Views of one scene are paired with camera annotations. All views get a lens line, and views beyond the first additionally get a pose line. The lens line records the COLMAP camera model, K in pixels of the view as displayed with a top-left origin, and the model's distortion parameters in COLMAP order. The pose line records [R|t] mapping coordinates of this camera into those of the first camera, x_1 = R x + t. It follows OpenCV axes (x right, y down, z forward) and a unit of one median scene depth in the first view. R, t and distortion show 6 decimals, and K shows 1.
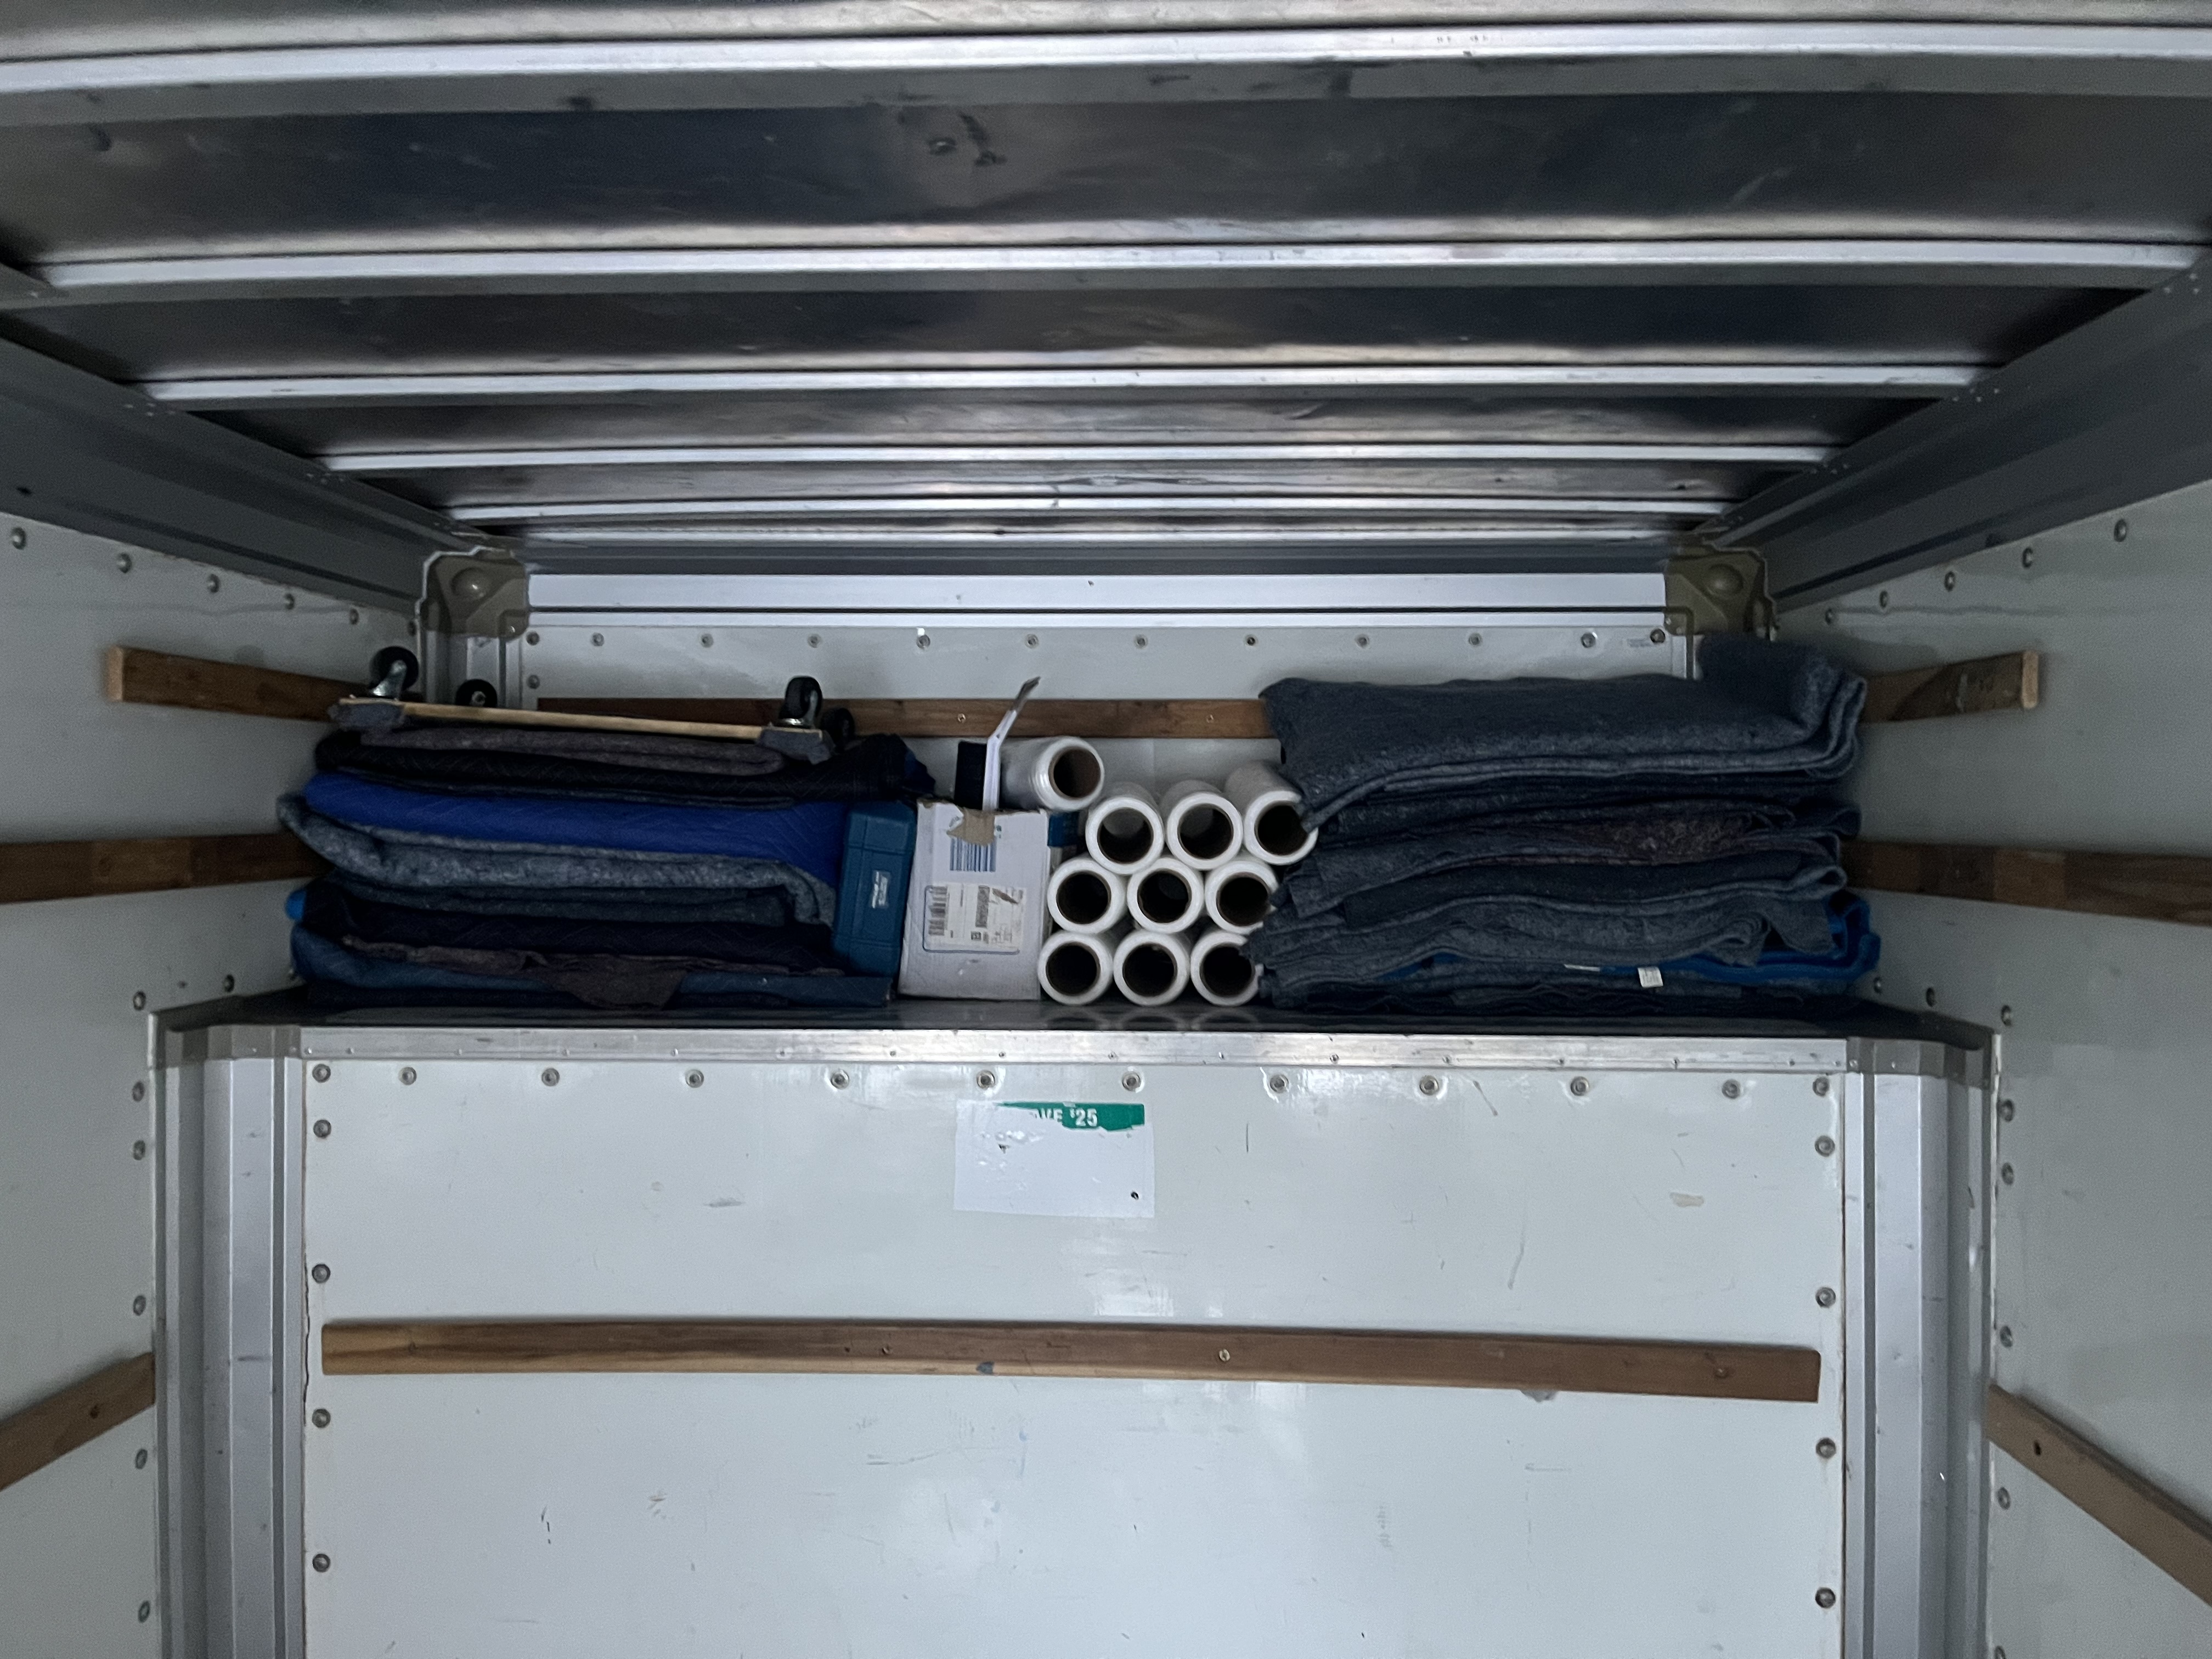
lens RADIAL K [[1685.1, 0, 1105.4], [0, 1685.1, 836.6], [0, 0, 1]] dist [0.021298, -0.002675]
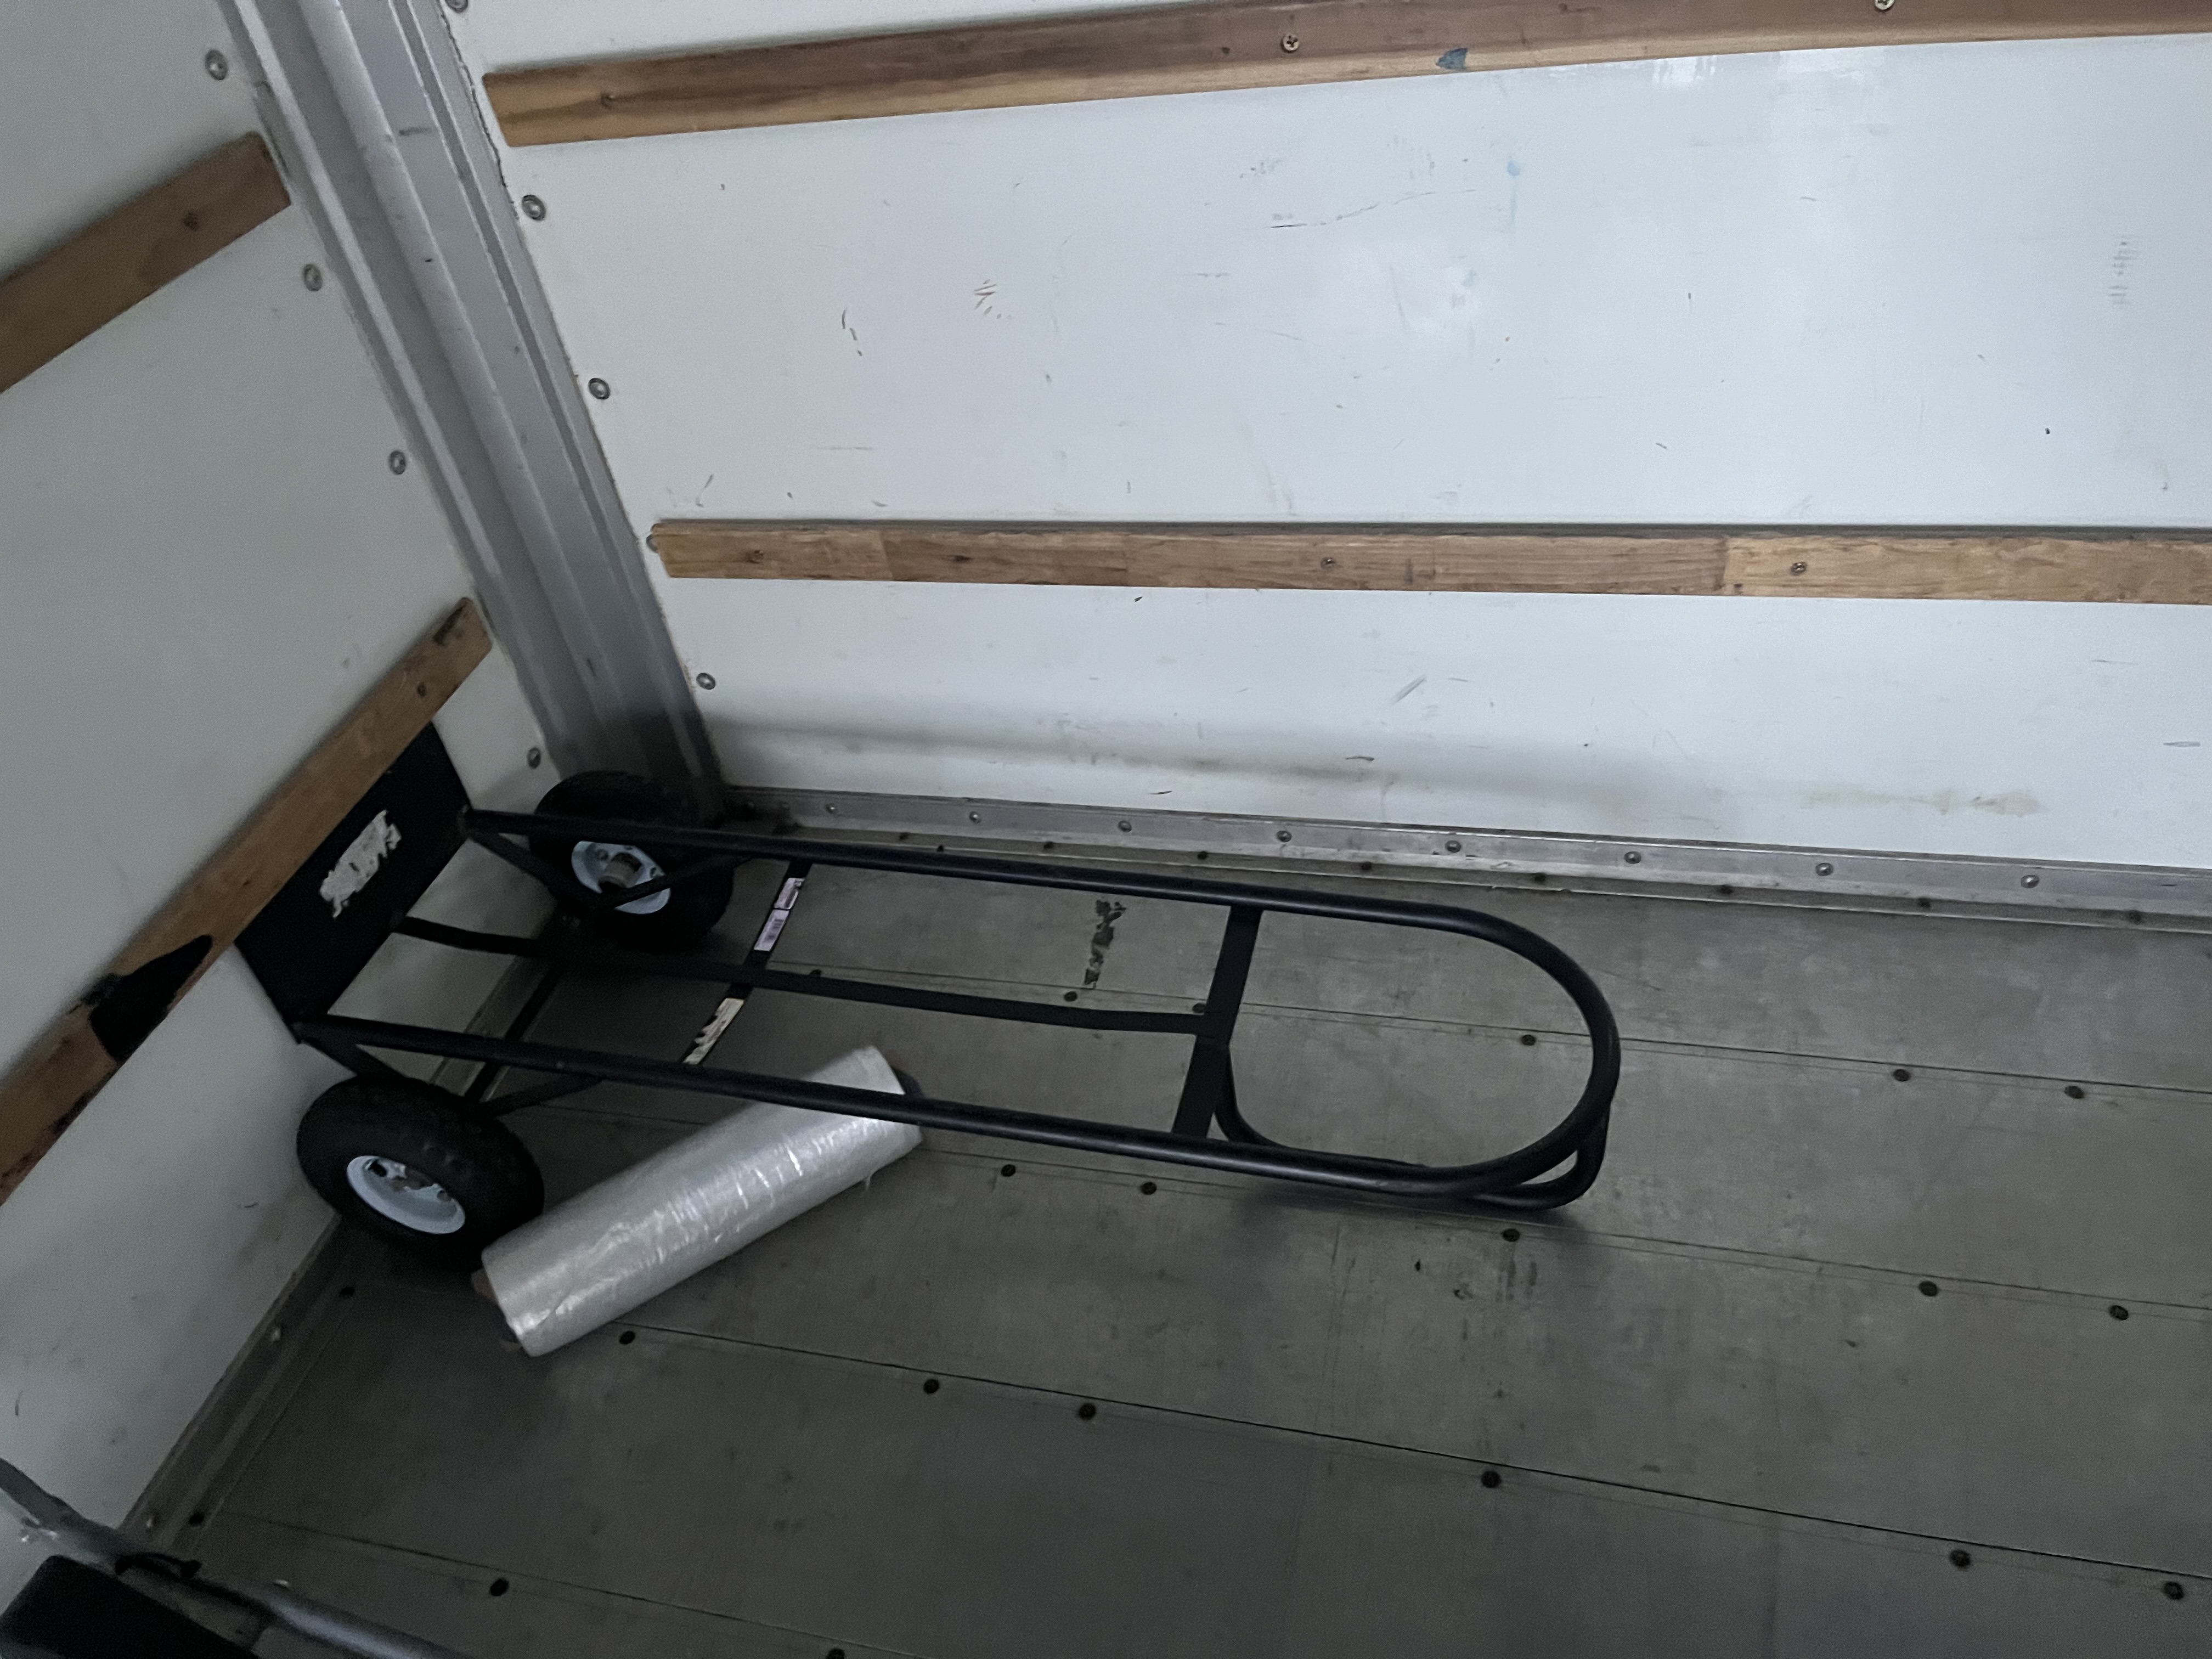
lens RADIAL K [[1685.1, 0, 1106.6], [0, 1685.1, 839.7], [0, 0, 1]] dist [0.021298, -0.002675]
pose [[0.969154, 0.025274, -0.245156, -0.034214], [0.144139, 0.748739, 0.647004, 0.110151], [0.199910, -0.662383, 0.722000, 0.343040]]
